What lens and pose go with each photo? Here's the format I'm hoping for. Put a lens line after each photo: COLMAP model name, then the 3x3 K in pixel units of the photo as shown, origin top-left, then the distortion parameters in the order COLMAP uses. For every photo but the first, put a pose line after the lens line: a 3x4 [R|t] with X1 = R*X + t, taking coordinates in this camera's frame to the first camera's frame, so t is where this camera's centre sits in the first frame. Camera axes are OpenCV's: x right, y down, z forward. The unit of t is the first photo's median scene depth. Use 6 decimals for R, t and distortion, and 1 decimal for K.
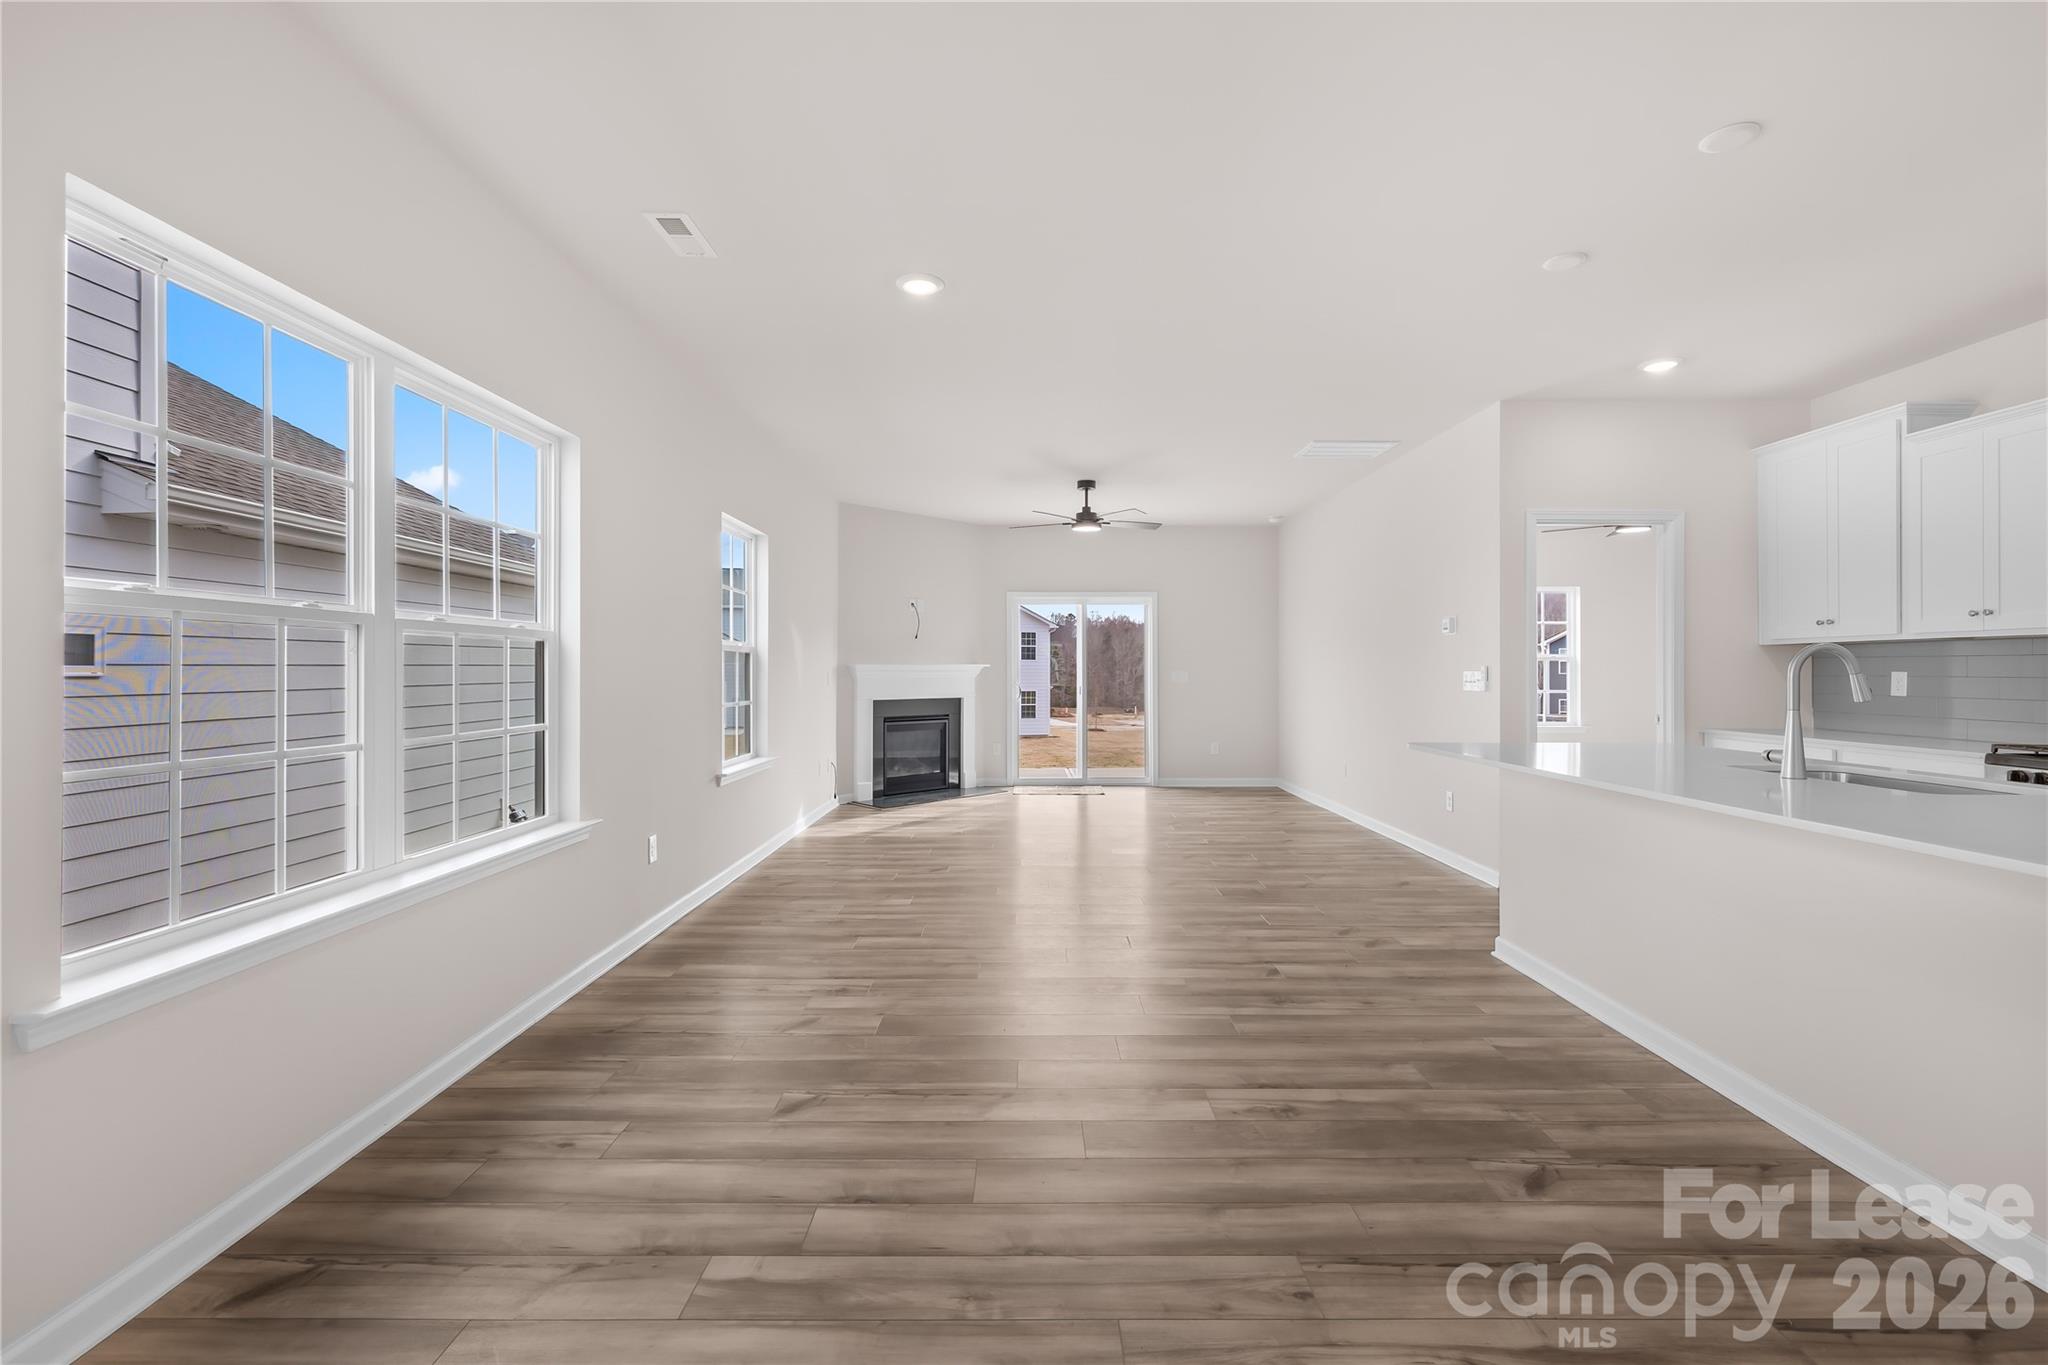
lens RADIAL K [[875.4, 0, 1016.2], [0, 875.4, 673.5], [0, 0, 1]] dist [0.002668, 0.000171]
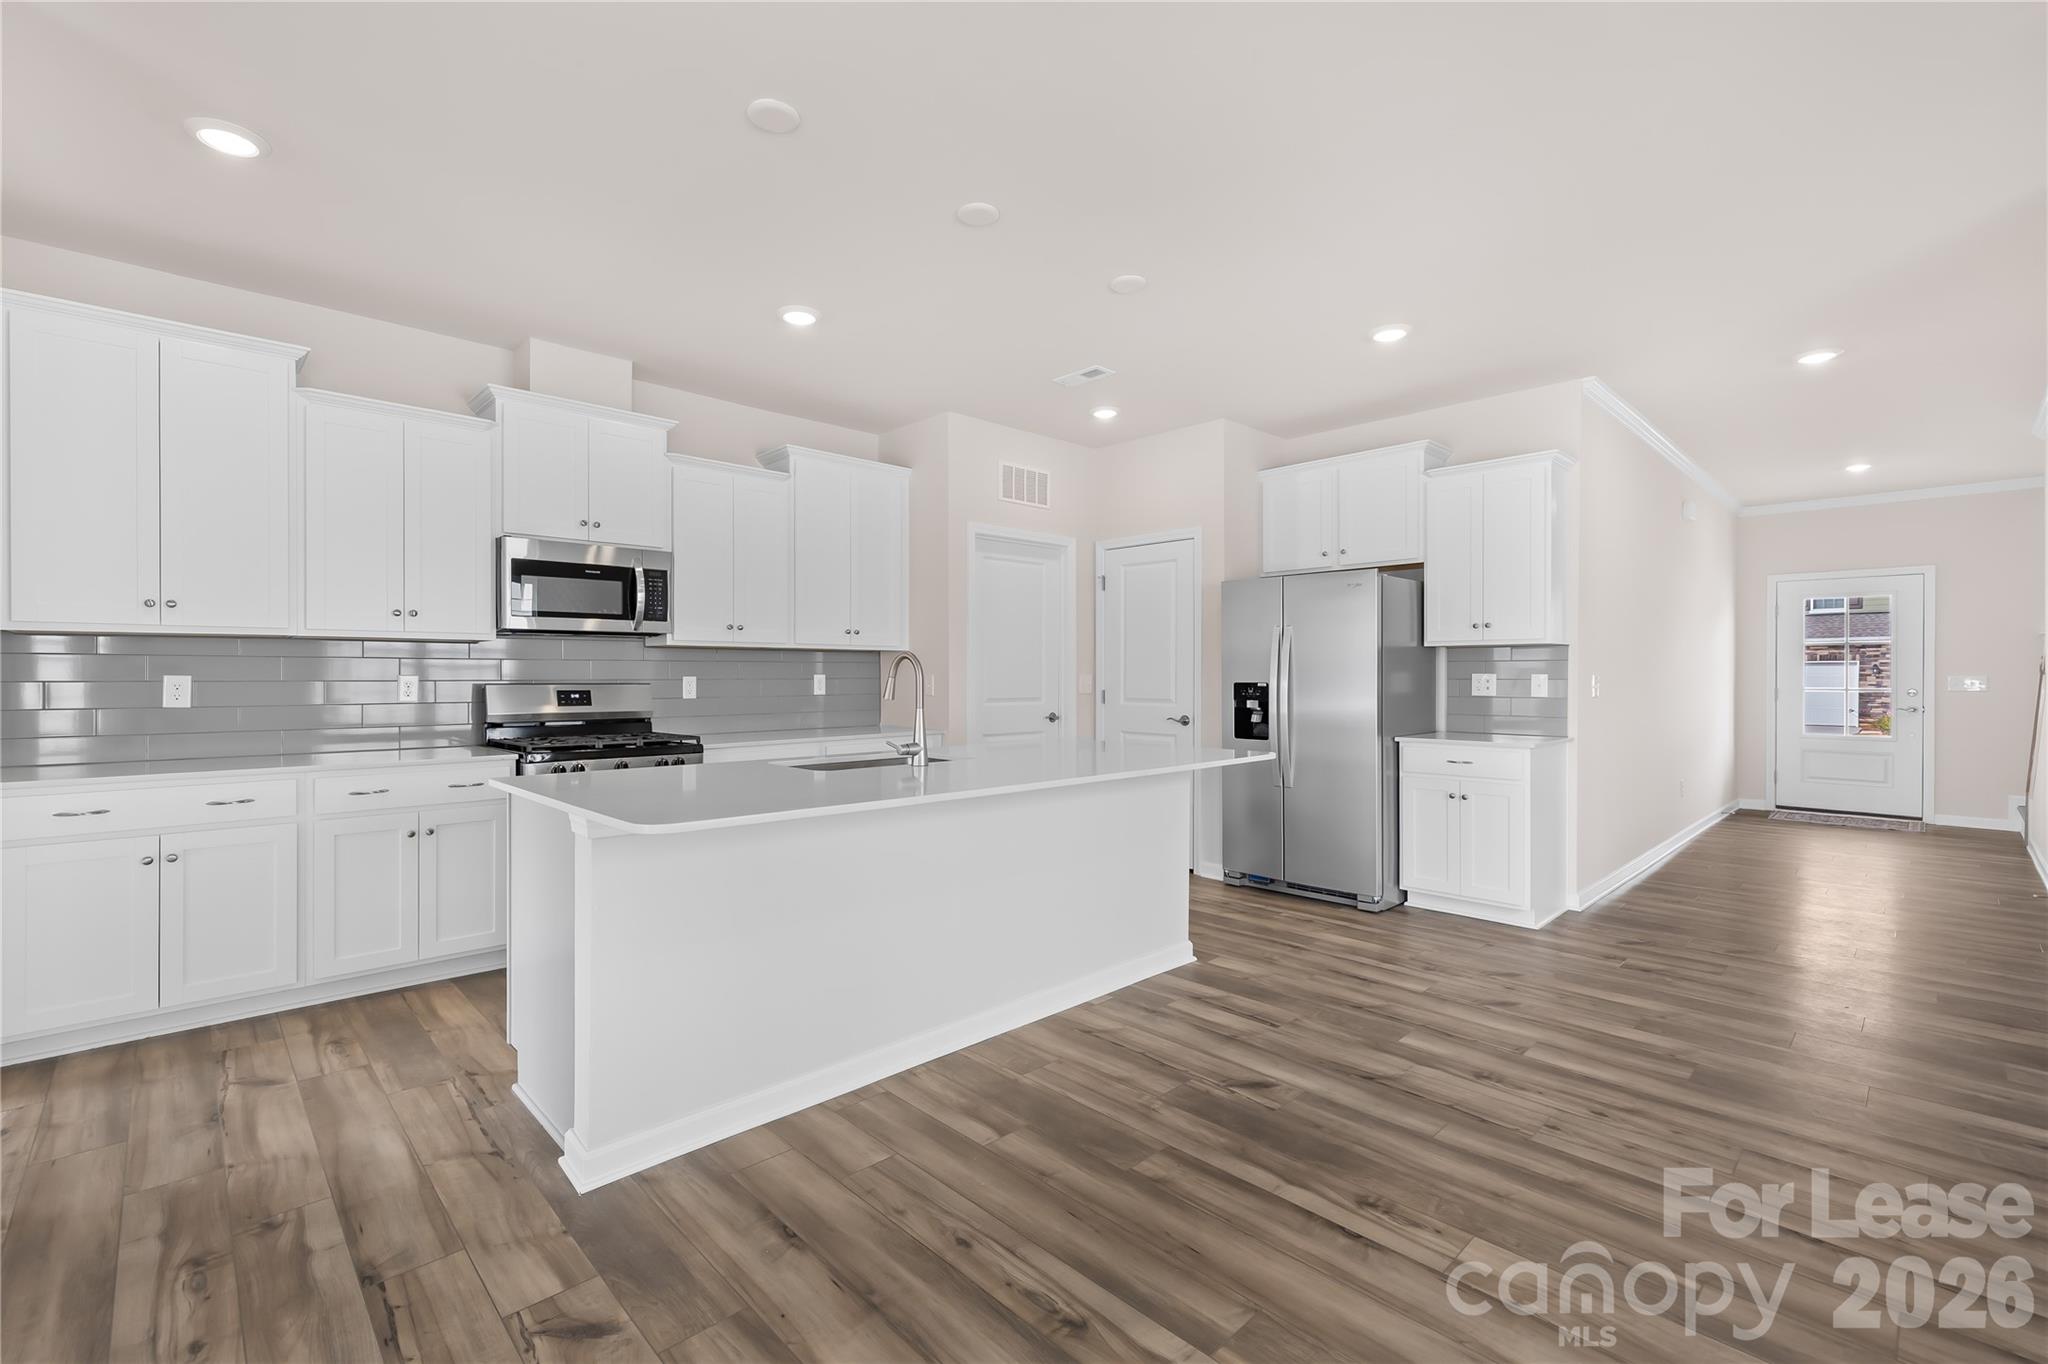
lens RADIAL K [[875.4, 0, 1016.2], [0, 875.4, 673.0], [0, 0, 1]] dist [0.002668, 0.000171]
pose [[-0.691913, -0.001880, 0.721978, -0.052724], [0.003192, 0.999979, 0.005663, -0.009433], [-0.721974, 0.006223, -0.691892, 1.635959]]
